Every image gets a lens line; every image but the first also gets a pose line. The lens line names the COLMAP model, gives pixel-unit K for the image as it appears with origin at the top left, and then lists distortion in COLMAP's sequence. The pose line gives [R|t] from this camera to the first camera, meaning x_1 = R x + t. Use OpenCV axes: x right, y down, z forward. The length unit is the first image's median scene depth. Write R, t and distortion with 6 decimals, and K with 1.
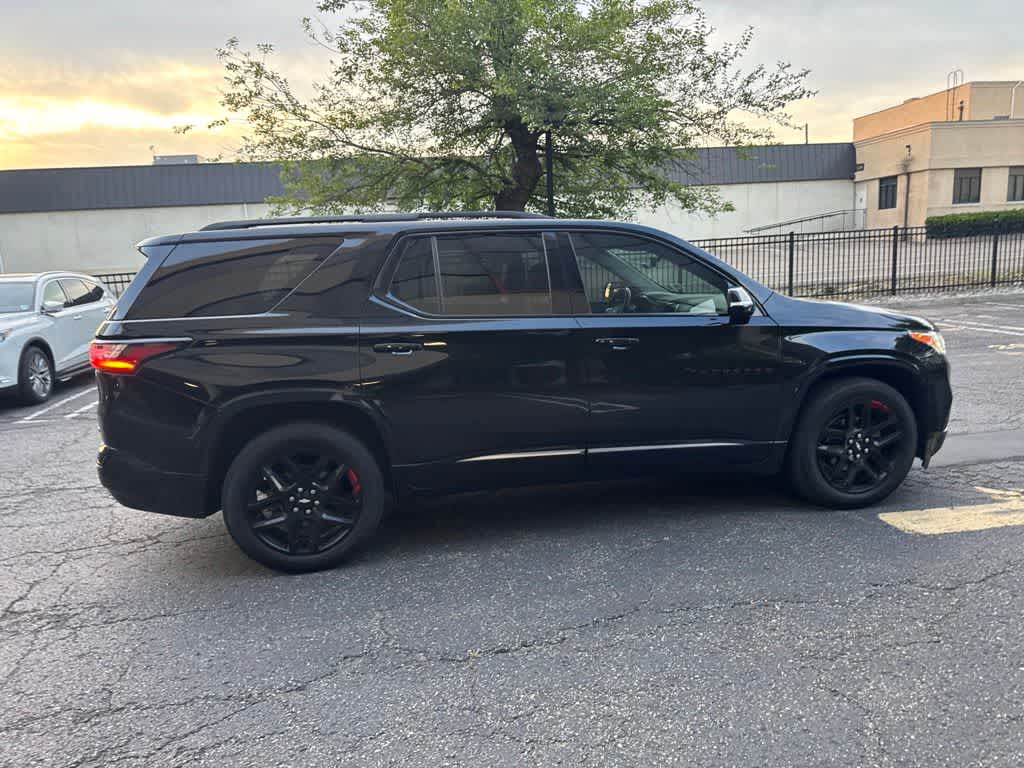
lens RADIAL K [[713.8, 0, 523.3], [0, 713.8, 381.3], [0, 0, 1]] dist [0.029665, -0.032297]
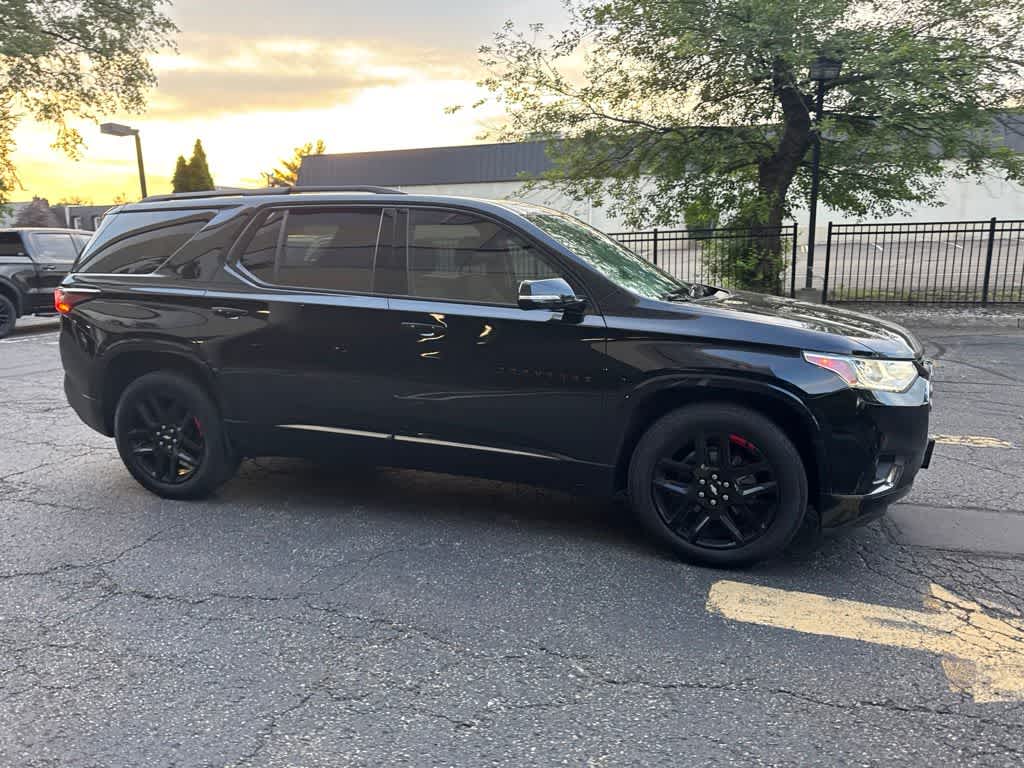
lens RADIAL K [[720.2, 0, 524.2], [0, 720.2, 383.0], [0, 0, 1]] dist [0.009603, -0.011946]
pose [[0.872839, 0.129426, -0.470532, 0.638409], [-0.111928, 0.991580, 0.065119, -0.053439], [0.474998, -0.004173, 0.879977, 0.209068]]
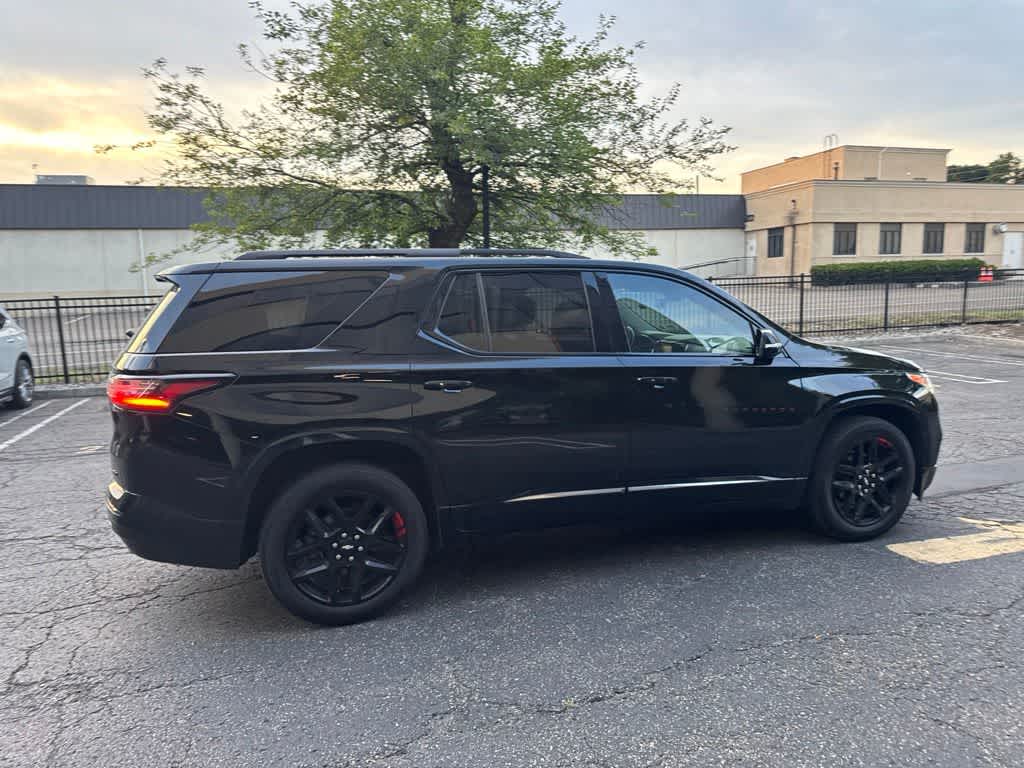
lens RADIAL K [[713.8, 0, 523.3], [0, 713.8, 381.3], [0, 0, 1]] dist [0.029665, -0.032297]
pose [[0.989916, 0.007300, 0.141466, -0.181873], [-0.000150, 0.998725, -0.050487, -0.002825], [-0.141654, 0.049957, 0.988655, 0.021264]]
